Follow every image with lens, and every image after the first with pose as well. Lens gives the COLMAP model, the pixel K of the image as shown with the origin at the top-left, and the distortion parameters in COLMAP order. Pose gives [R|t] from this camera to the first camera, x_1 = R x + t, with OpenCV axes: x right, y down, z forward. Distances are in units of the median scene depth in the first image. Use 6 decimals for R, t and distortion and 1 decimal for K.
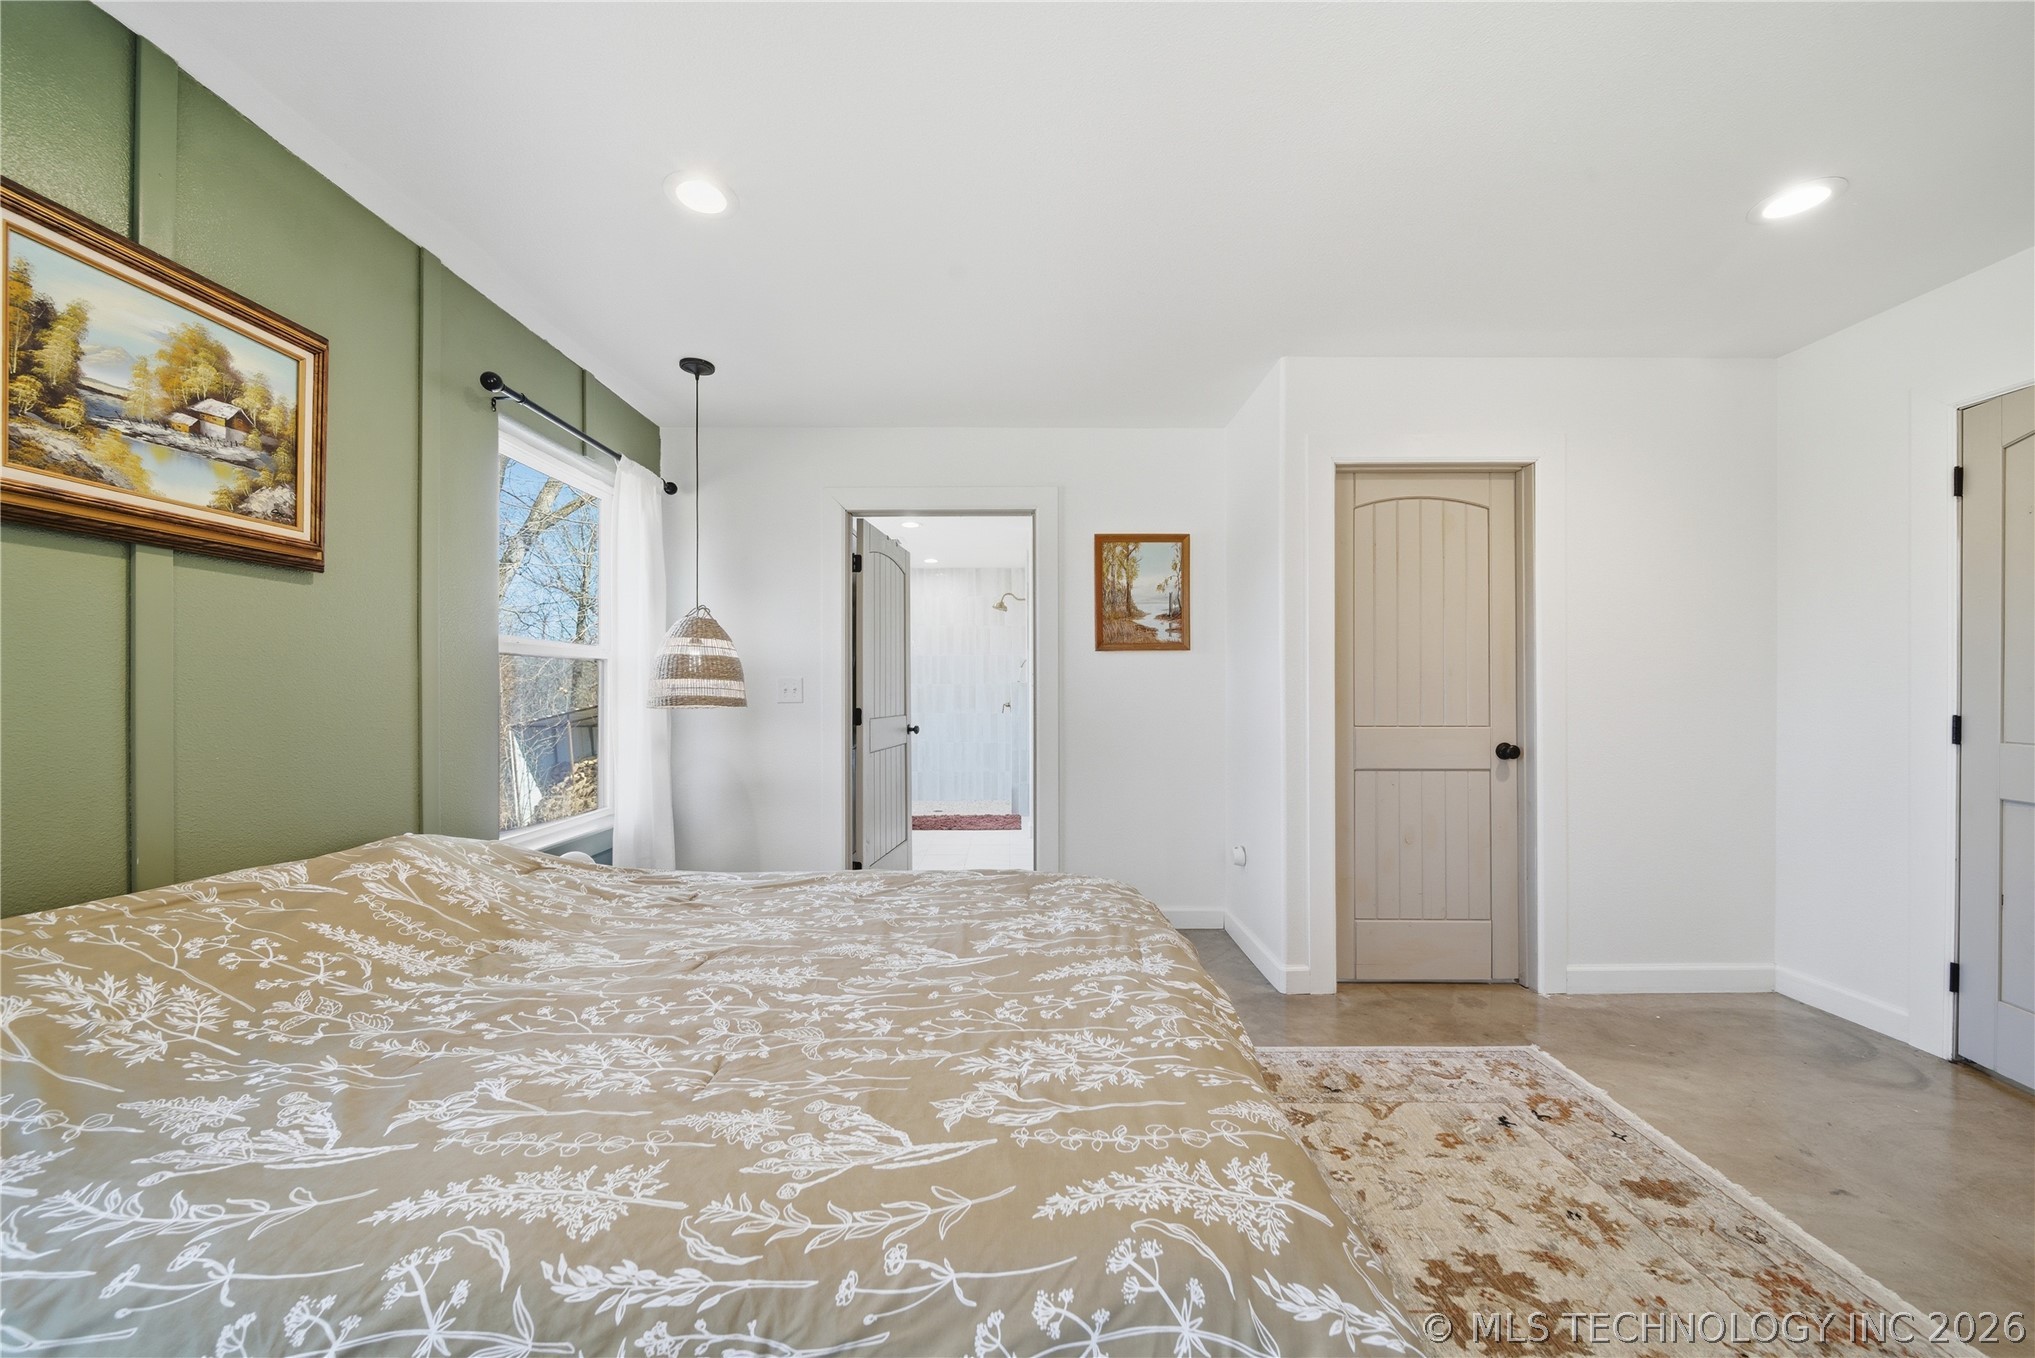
lens RADIAL K [[718.8, 0, 1015.7], [0, 718.8, 684.8], [0, 0, 1]] dist [0.000161, -0.000542]
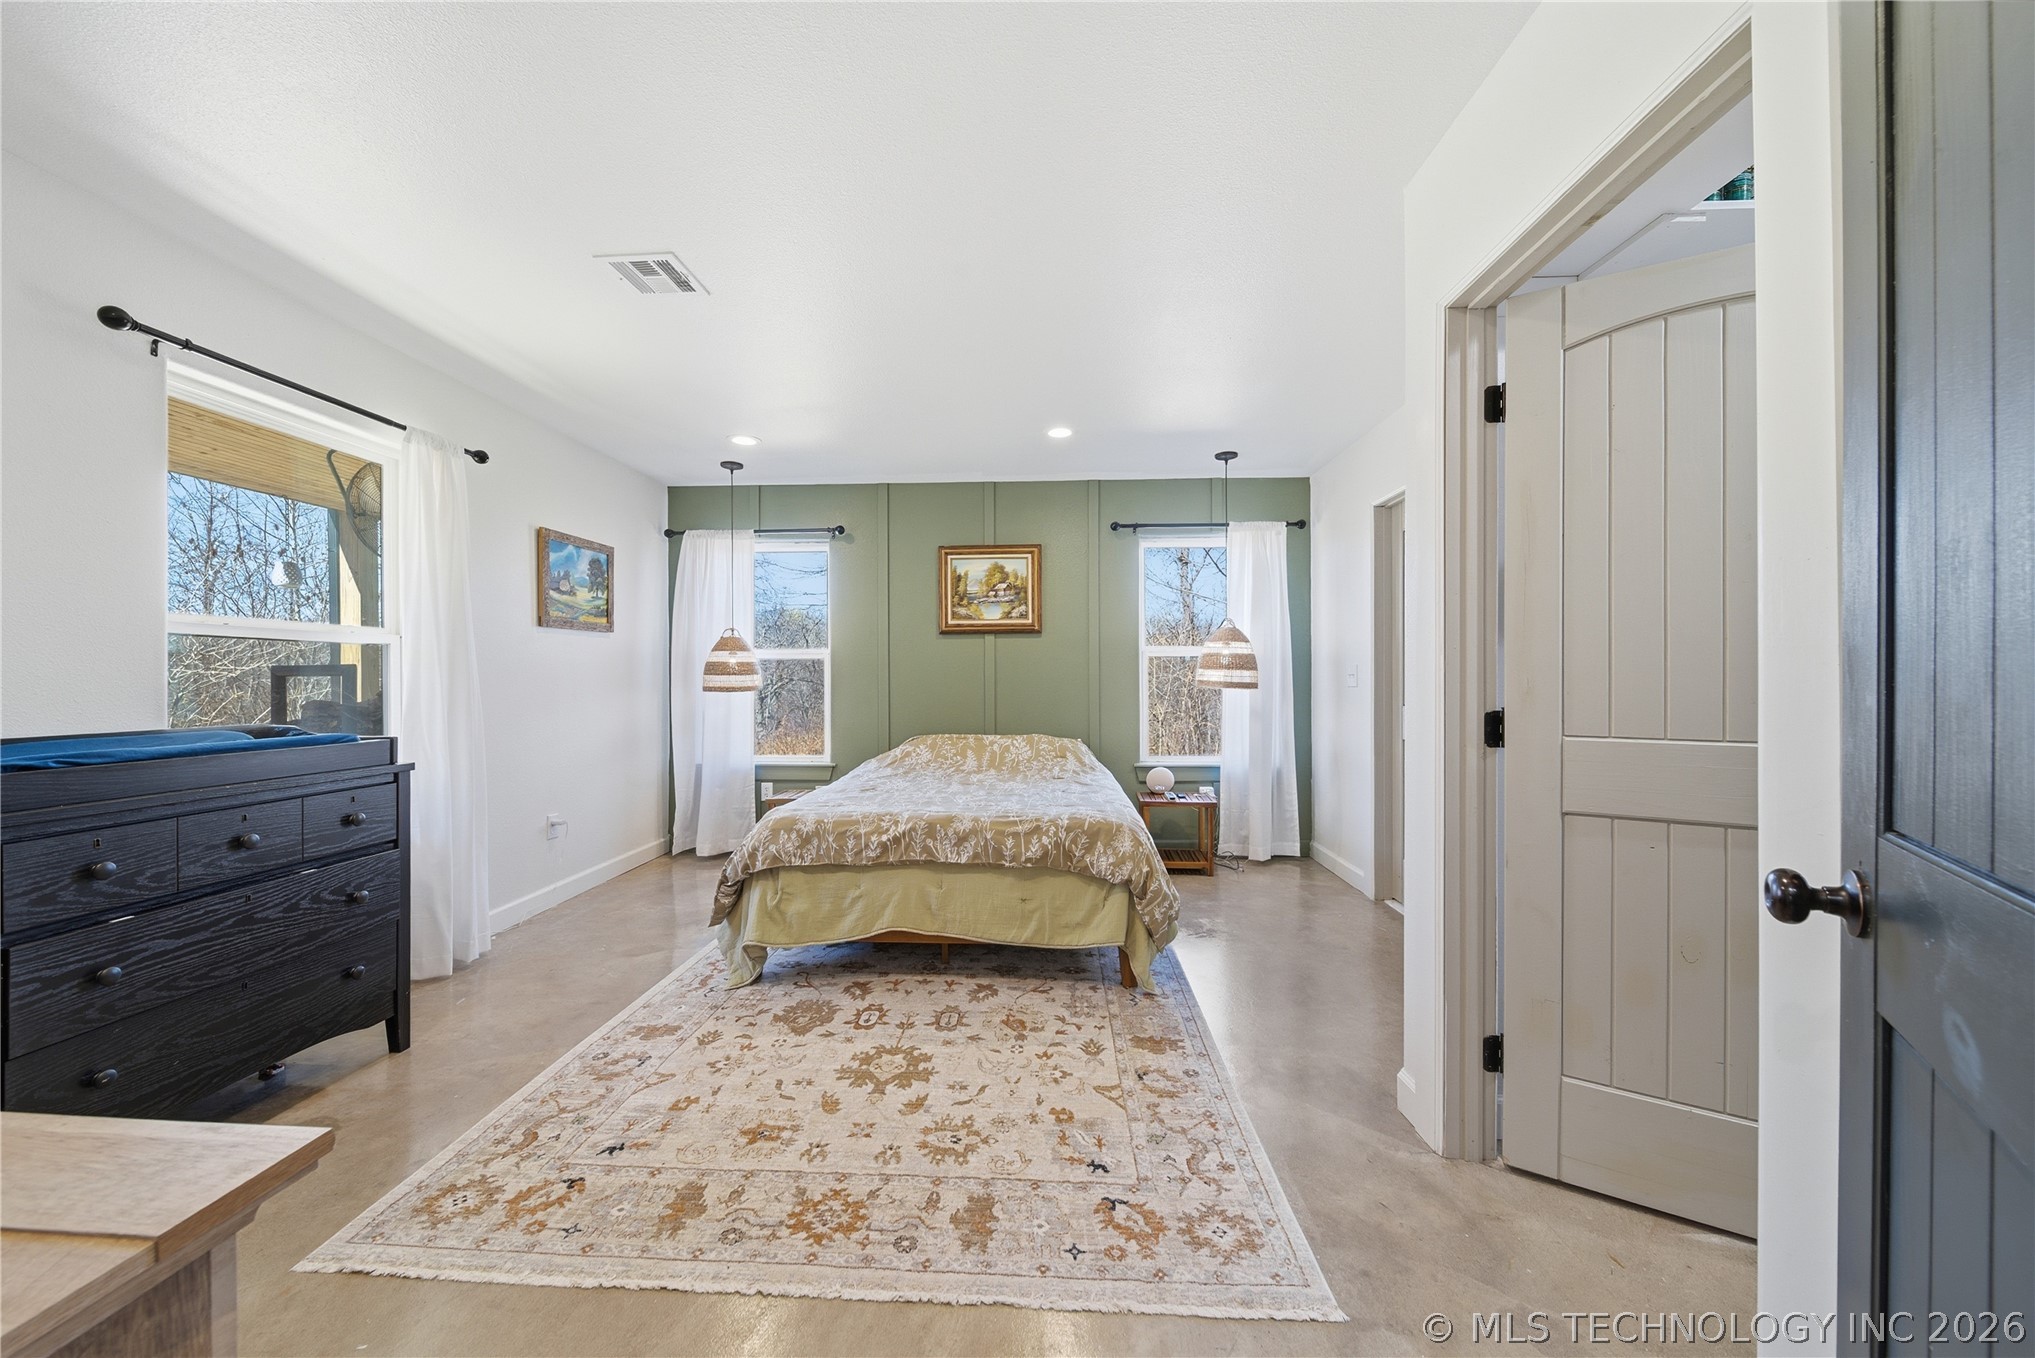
lens RADIAL K [[718.8, 0, 1012.1], [0, 718.8, 682.4], [0, 0, 1]] dist [0.000161, -0.000542]
pose [[-0.049219, 0.002064, -0.998786, 1.877208], [0.006011, 0.999980, 0.001770, 0.022459], [0.998770, -0.005917, -0.049230, 1.138383]]
